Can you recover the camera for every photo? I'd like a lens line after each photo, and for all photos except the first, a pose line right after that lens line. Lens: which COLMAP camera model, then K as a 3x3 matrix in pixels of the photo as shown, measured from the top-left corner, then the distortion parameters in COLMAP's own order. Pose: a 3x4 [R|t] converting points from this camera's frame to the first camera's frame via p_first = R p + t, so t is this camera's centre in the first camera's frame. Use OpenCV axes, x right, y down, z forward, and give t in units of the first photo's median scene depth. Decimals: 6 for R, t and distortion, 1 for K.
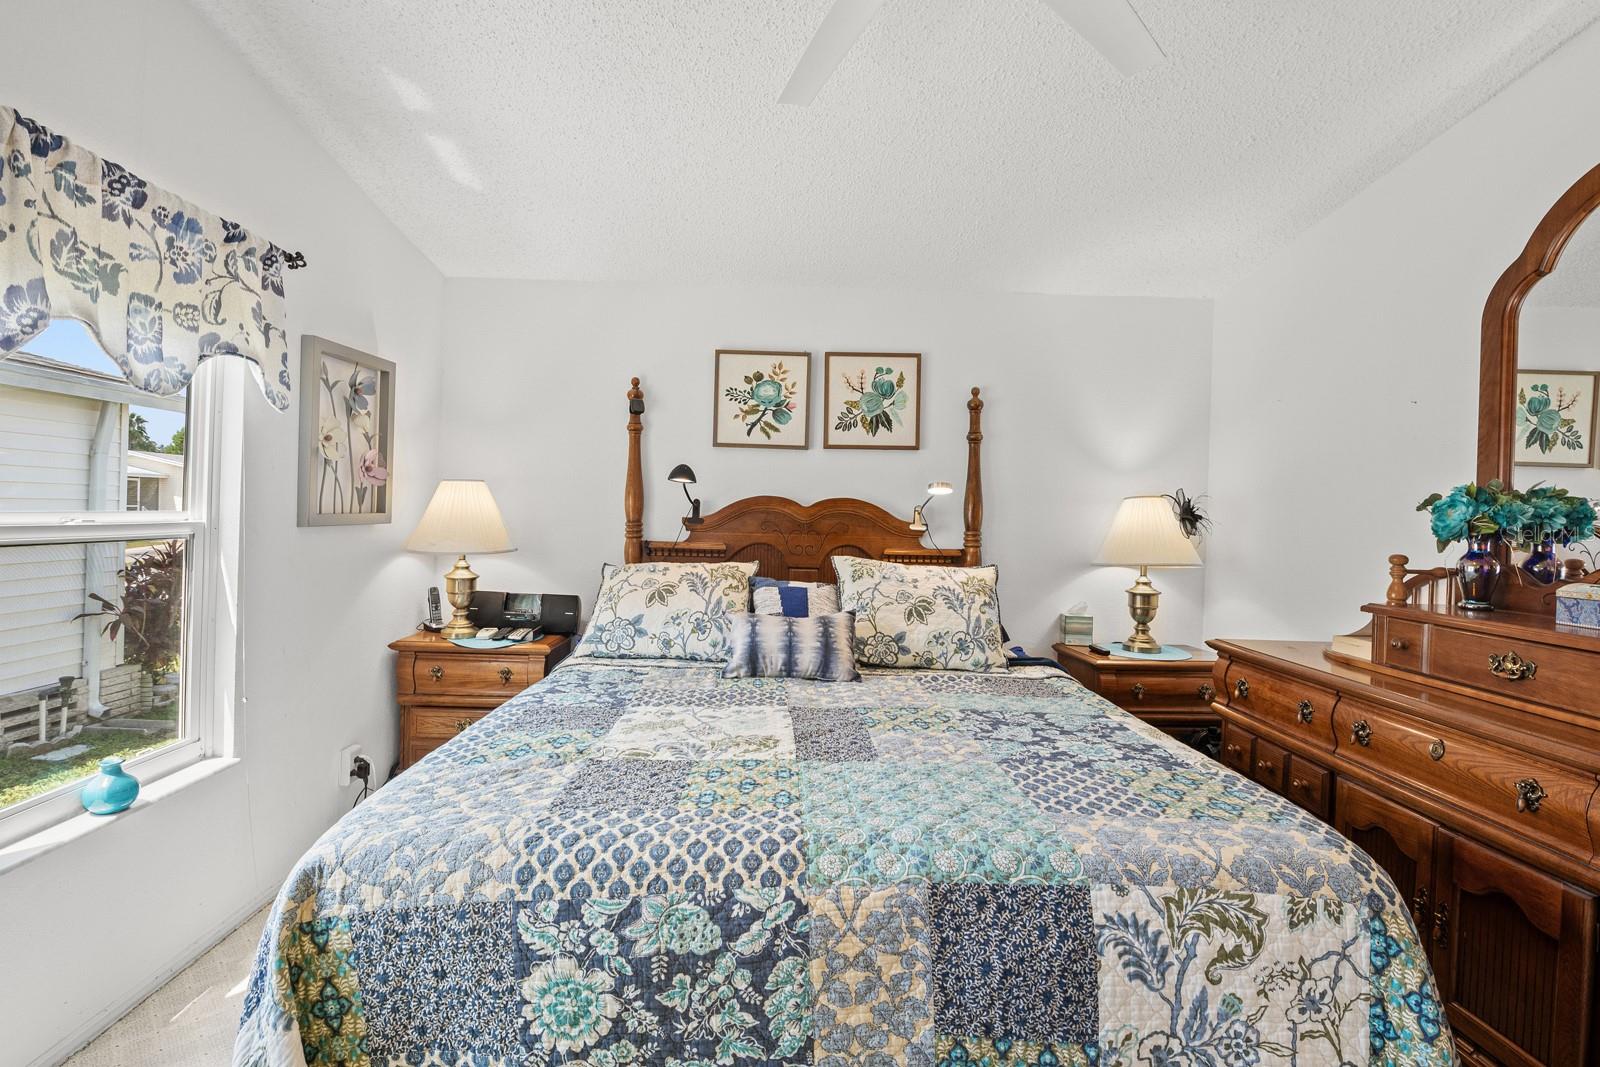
lens RADIAL K [[722.9, 0, 797.1], [0, 722.9, 516.1], [0, 0, 1]] dist [-0.014033, -0.000616]
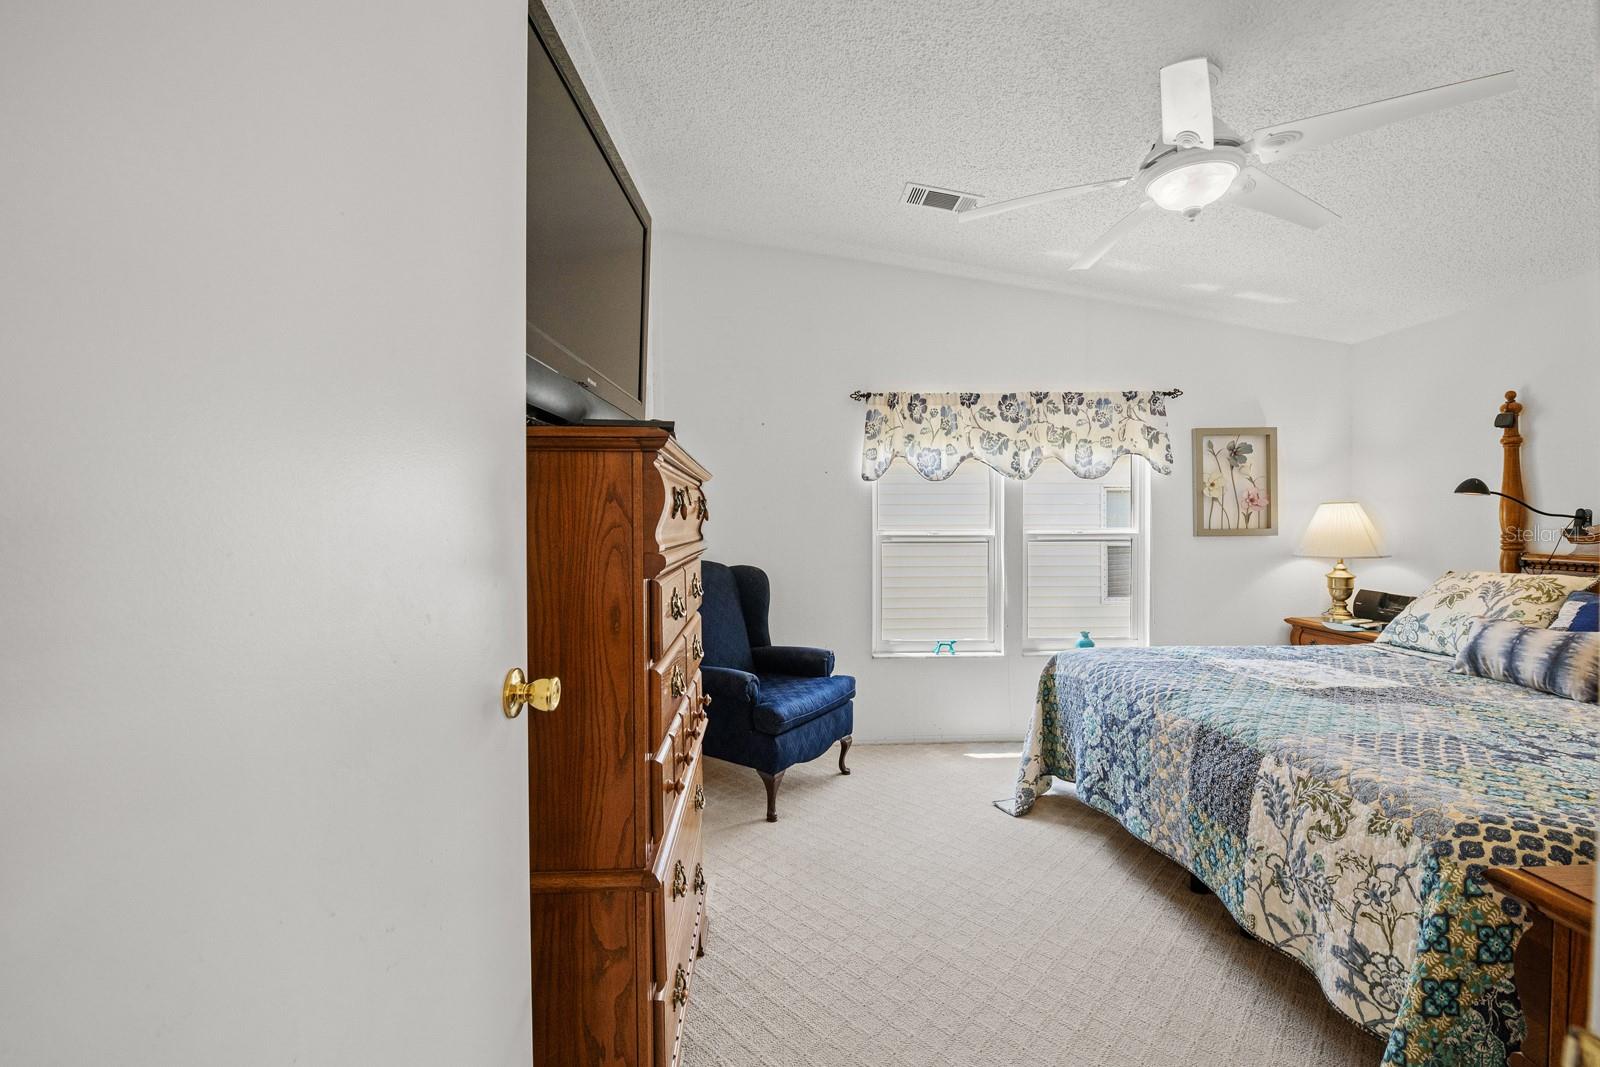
lens RADIAL K [[667.3, 0, 802.6], [0, 667.3, 525.5], [0, 0, 1]] dist [-0.018904, -0.000420]
pose [[0.039798, -0.021211, -0.998983, 1.189456], [-0.001943, 0.999771, -0.021305, 0.031703], [0.999206, 0.002789, 0.039748, -0.044607]]
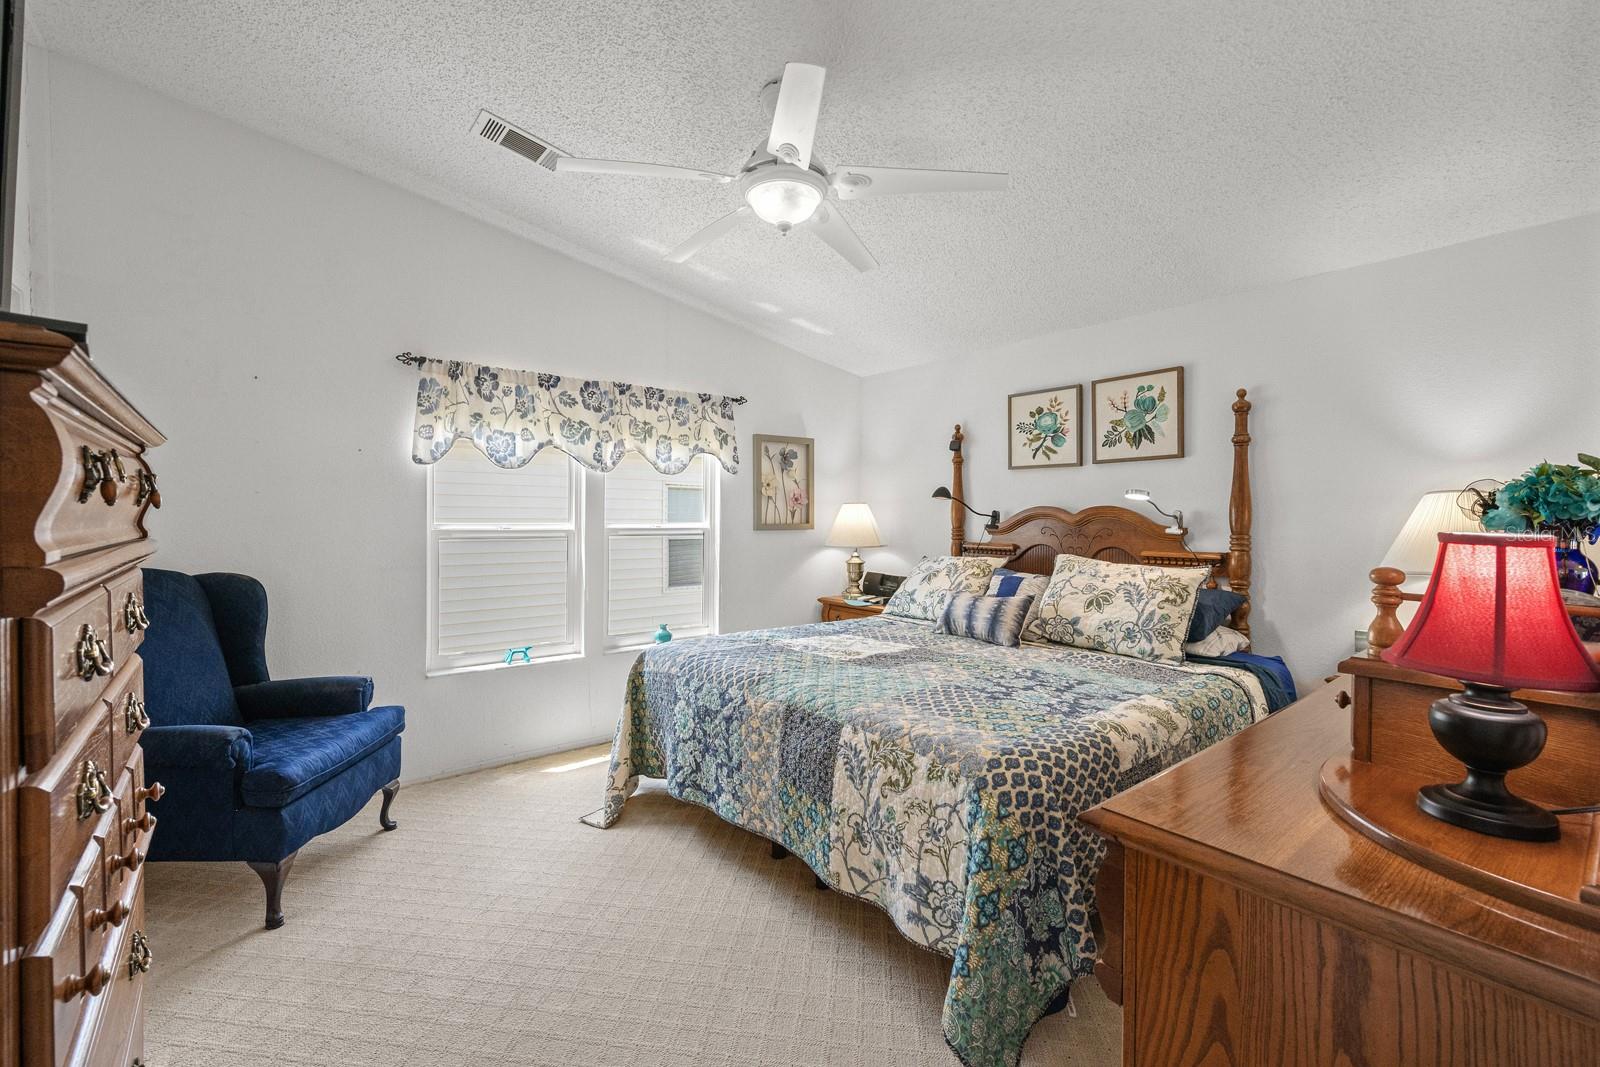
lens RADIAL K [[657.2, 0, 795.6], [0, 657.2, 524.7], [0, 0, 1]] dist [0.007249, -0.002760]
pose [[0.627579, -0.012777, -0.778448, 1.044564], [0.004345, 0.999907, -0.012909, 0.029453], [0.778541, 0.004719, 0.627576, -0.070354]]
